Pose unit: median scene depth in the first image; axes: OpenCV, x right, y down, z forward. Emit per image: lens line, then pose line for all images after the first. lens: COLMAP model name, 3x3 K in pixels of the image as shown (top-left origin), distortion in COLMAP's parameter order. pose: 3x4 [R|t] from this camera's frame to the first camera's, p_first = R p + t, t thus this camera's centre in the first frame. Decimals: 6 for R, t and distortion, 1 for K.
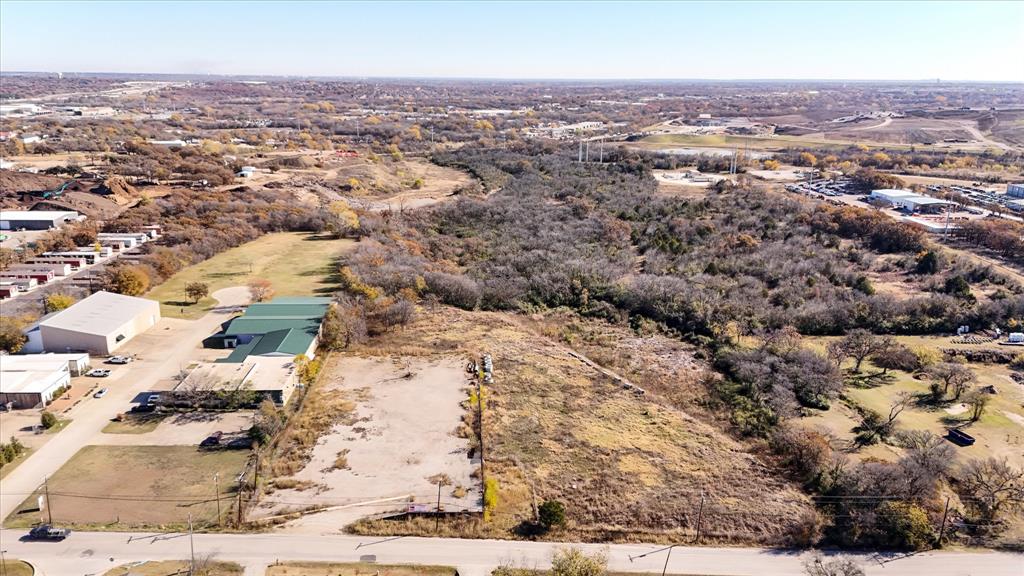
lens RADIAL K [[743.7, 0, 512.0], [0, 743.7, 288.0], [0, 0, 1]] dist [0.120371, -0.145258]
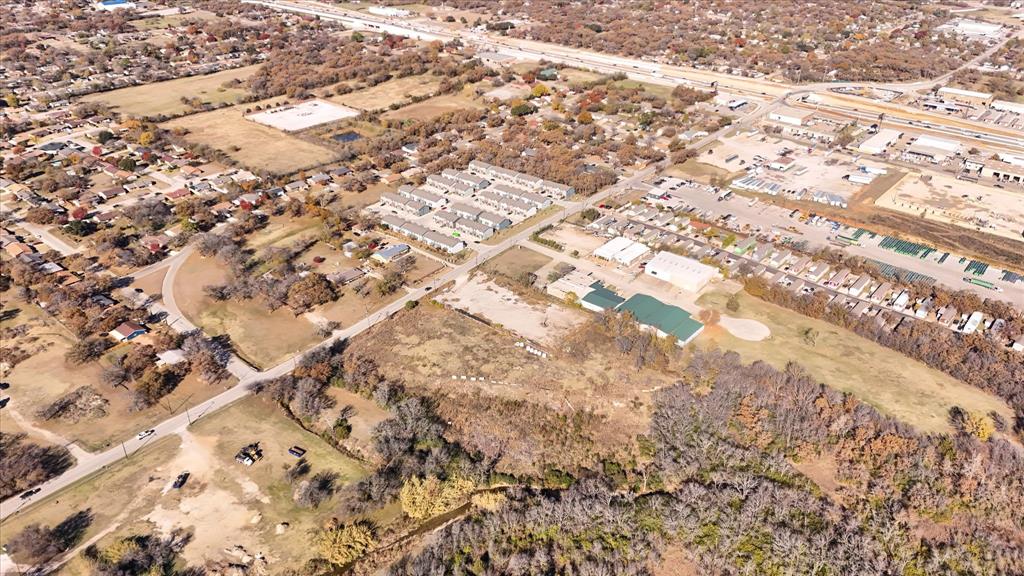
lens RADIAL K [[743.7, 0, 512.0], [0, 743.7, 288.0], [0, 0, 1]] dist [0.120371, -0.145258]
pose [[-0.674056, 0.331925, -0.659904, 1.116510], [-0.225976, 0.757868, 0.612022, -1.075581], [0.703266, 0.561660, -0.435839, 1.663315]]
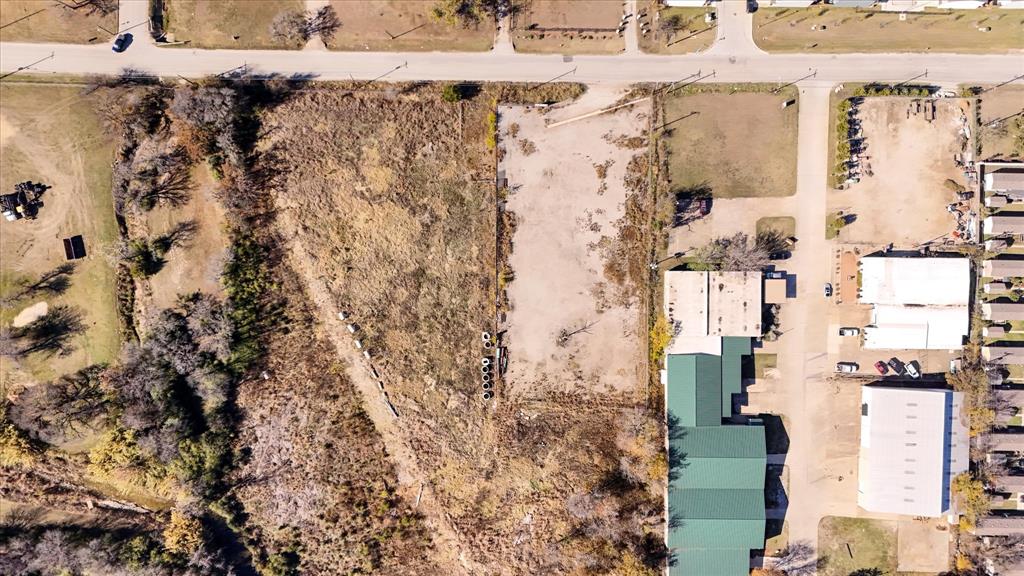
lens RADIAL K [[743.7, 0, 512.0], [0, 743.7, 288.0], [0, 0, 1]] dist [0.120371, -0.145258]
pose [[-0.997493, -0.061938, -0.034221, -0.026077], [-0.015892, -0.275169, 0.961265, -0.825071], [-0.068955, 0.959399, 0.273495, 0.629152]]
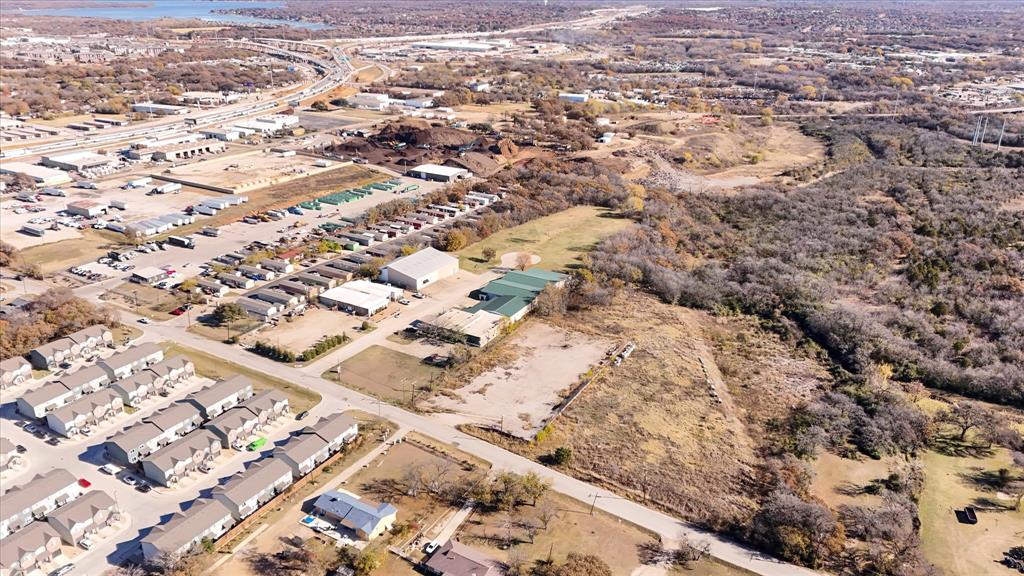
lens RADIAL K [[743.7, 0, 512.0], [0, 743.7, 288.0], [0, 0, 1]] dist [0.120371, -0.145258]
pose [[0.839685, 0.198911, -0.505336, 0.469462], [-0.147081, 0.979027, 0.140971, -0.178468], [0.522778, -0.044046, 0.851330, -0.284698]]
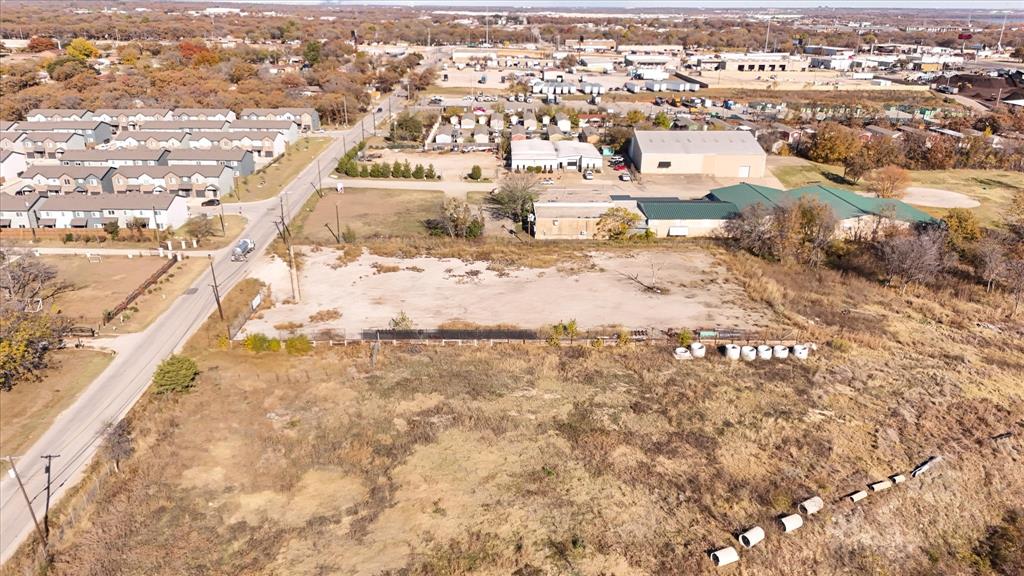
lens RADIAL K [[743.7, 0, 512.0], [0, 743.7, 288.0], [0, 0, 1]] dist [0.120371, -0.145258]
pose [[-0.037295, 0.341548, -0.939124, 0.439781], [-0.280479, 0.898424, 0.337884, -0.060605], [0.959135, 0.276006, 0.062290, 0.812367]]
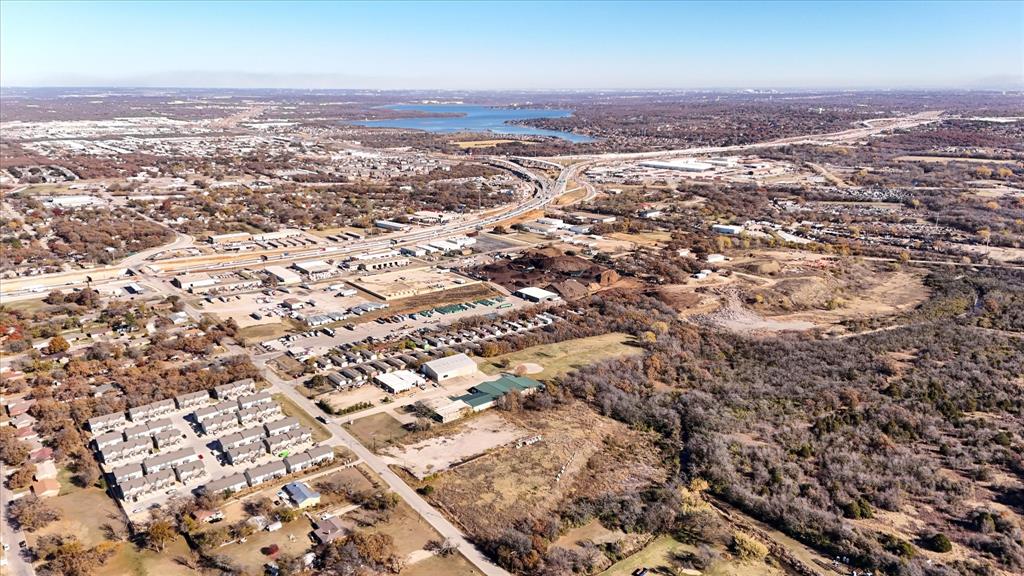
lens RADIAL K [[743.7, 0, 512.0], [0, 743.7, 288.0], [0, 0, 1]] dist [0.120371, -0.145258]
pose [[0.580412, 0.203817, -0.788404, 1.508967], [-0.213982, 0.972320, 0.093833, -0.501467], [0.785706, 0.114243, 0.607960, -0.358263]]
